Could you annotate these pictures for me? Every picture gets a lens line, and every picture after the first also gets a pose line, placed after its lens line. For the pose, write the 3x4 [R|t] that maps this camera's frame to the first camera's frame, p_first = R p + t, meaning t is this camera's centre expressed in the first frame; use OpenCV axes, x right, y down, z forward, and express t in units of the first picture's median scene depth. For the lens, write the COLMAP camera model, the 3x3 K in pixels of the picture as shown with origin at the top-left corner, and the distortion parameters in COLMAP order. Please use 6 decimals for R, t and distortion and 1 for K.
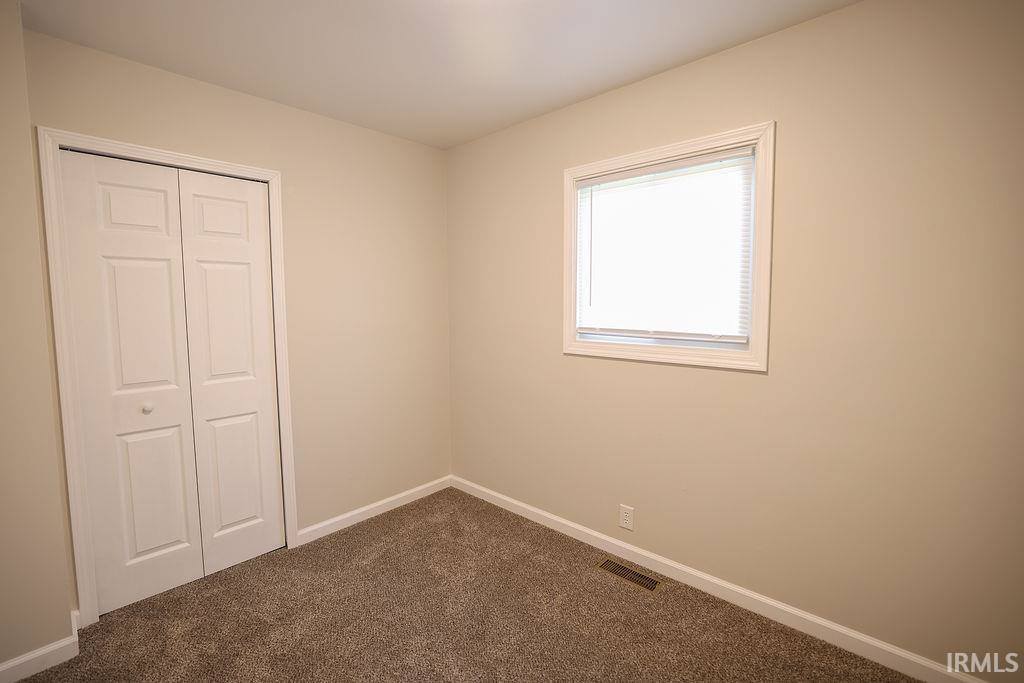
lens RADIAL K [[465.8, 0, 504.7], [0, 465.8, 343.5], [0, 0, 1]] dist [0.000625, 0.000487]
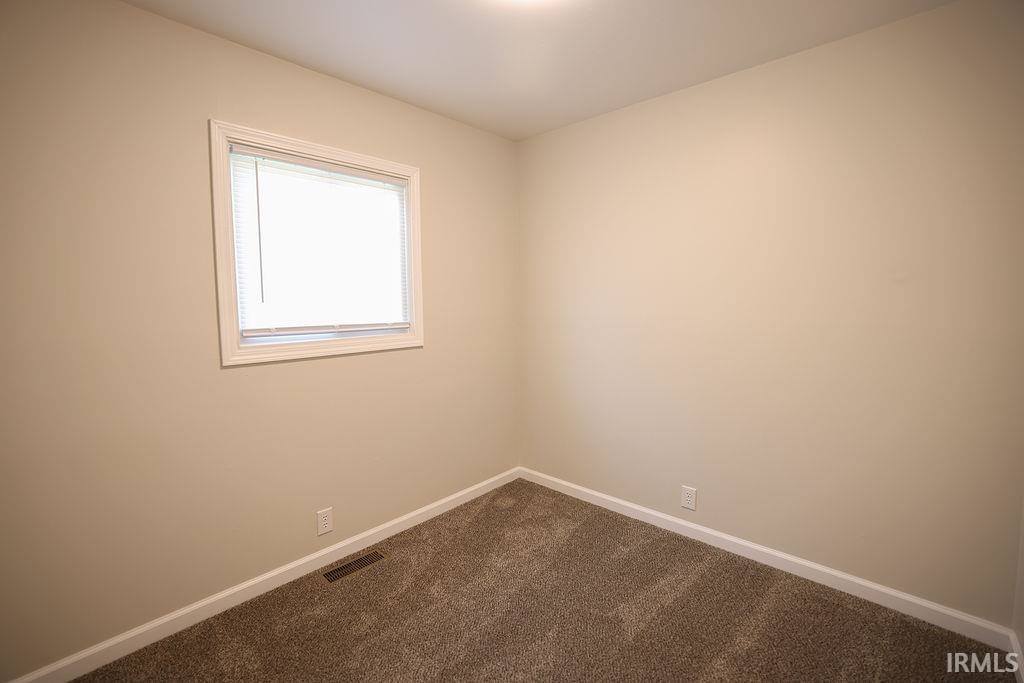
lens RADIAL K [[465.8, 0, 509.0], [0, 465.8, 340.9], [0, 0, 1]] dist [0.000625, 0.000487]
pose [[-0.001183, -0.090470, 0.995898, -0.625937], [0.102333, 0.990660, 0.090116, -0.040971], [-0.994750, 0.102020, 0.008087, 0.545892]]
